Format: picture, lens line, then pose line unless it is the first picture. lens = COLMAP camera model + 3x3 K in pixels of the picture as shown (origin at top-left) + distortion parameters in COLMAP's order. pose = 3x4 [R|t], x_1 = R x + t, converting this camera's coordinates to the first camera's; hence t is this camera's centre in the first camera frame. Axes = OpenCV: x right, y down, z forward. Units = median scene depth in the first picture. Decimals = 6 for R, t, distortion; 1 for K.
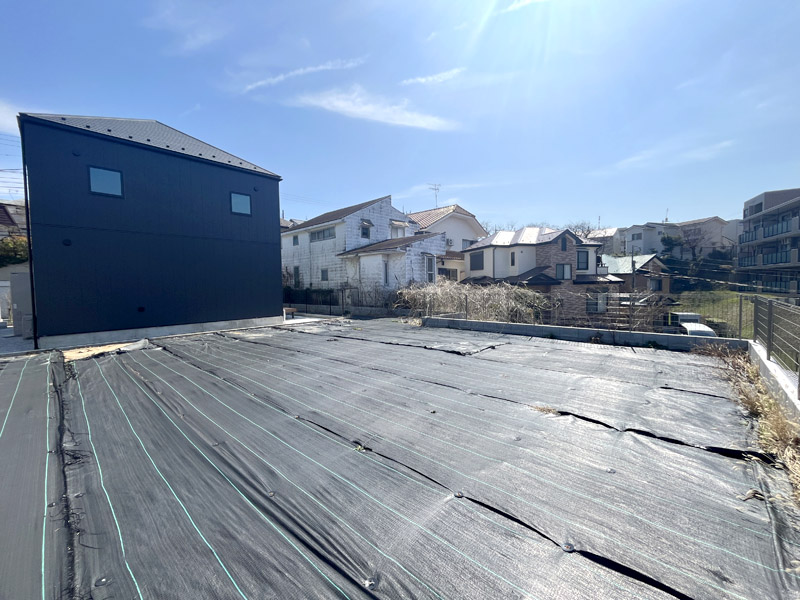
lens RADIAL K [[320.4, 0, 400.0], [0, 320.4, 300.0], [0, 0, 1]] dist [-0.001333, -0.000365]
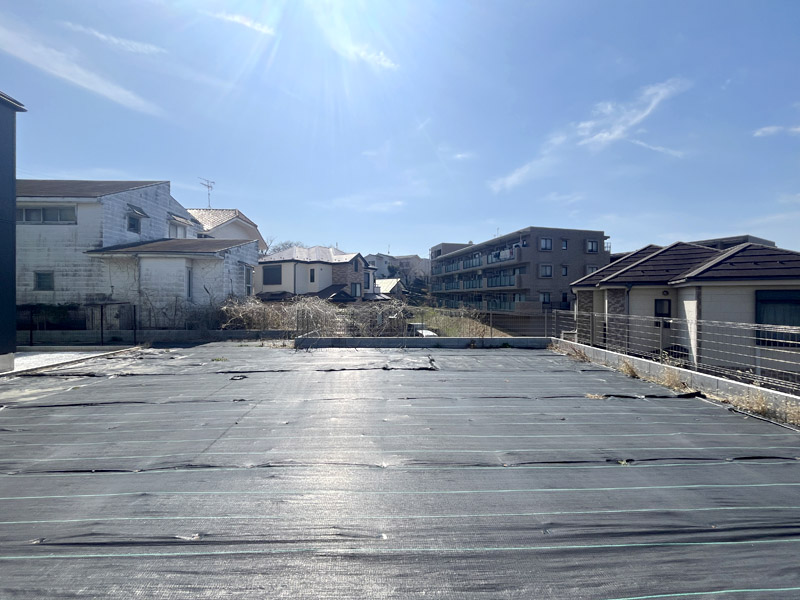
lens RADIAL K [[320.4, 0, 400.0], [0, 320.4, 300.0], [0, 0, 1]] dist [-0.001333, -0.000365]
pose [[0.719899, 0.015219, 0.693912, -0.157529], [0.018882, 0.998960, -0.041498, -0.003507], [-0.693822, 0.042977, 0.718863, 0.085258]]
